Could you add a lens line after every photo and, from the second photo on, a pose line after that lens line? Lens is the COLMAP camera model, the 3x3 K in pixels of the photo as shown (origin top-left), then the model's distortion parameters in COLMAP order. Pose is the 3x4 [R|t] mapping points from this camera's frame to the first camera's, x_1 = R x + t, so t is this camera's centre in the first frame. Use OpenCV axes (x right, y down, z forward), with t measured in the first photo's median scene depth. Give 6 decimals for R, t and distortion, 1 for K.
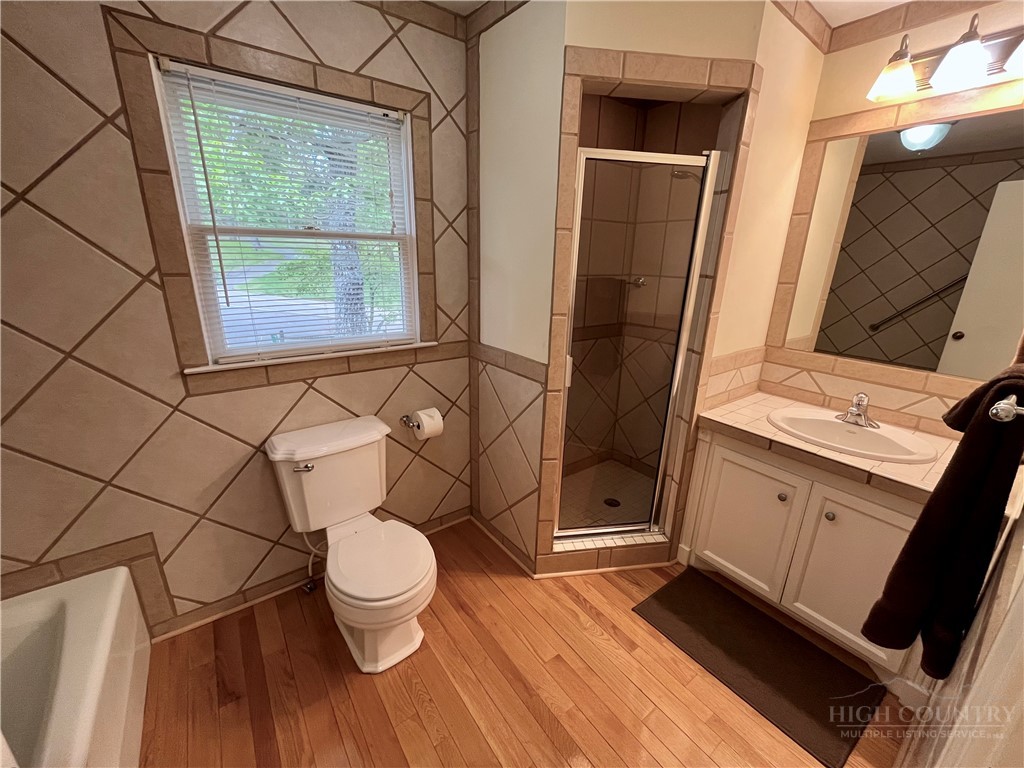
lens RADIAL K [[416.0, 0, 513.2], [0, 416.0, 384.1], [0, 0, 1]] dist [0.001898, -0.000271]
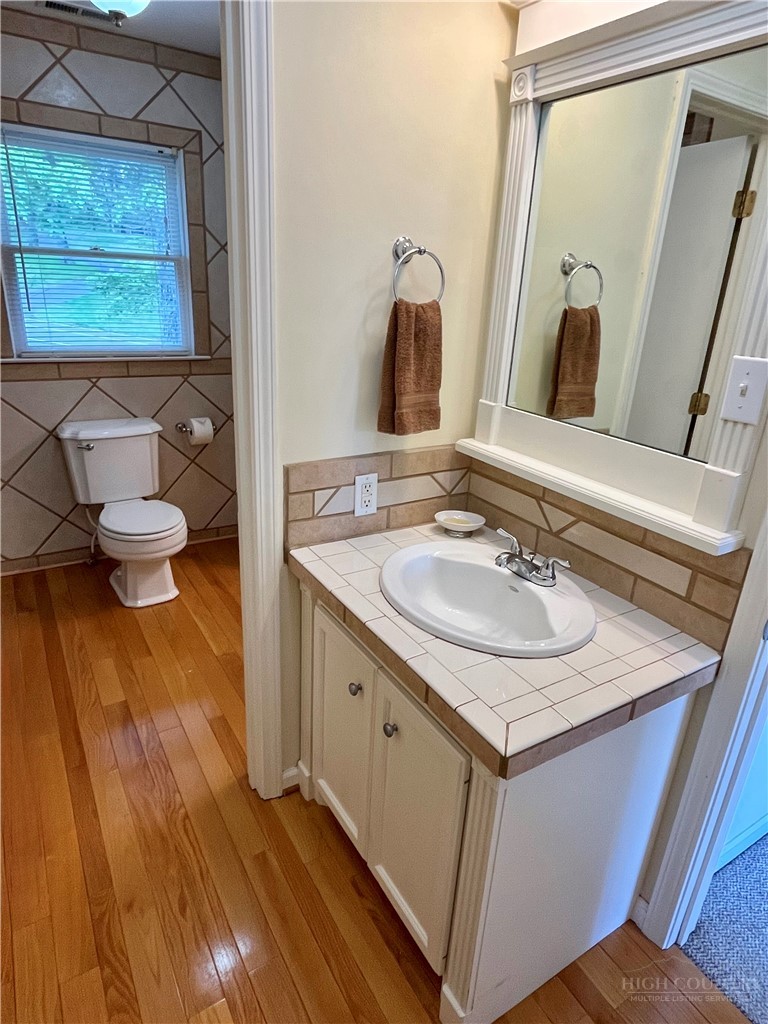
lens RADIAL K [[614.9, 0, 384.4], [0, 614.9, 511.1], [0, 0, 1]] dist [0.001420, 0.005294]
pose [[0.996188, 0.055988, -0.066889, 0.495819], [-0.052069, 0.996902, 0.058959, 0.228318], [0.069983, -0.055251, 0.996017, -0.742184]]
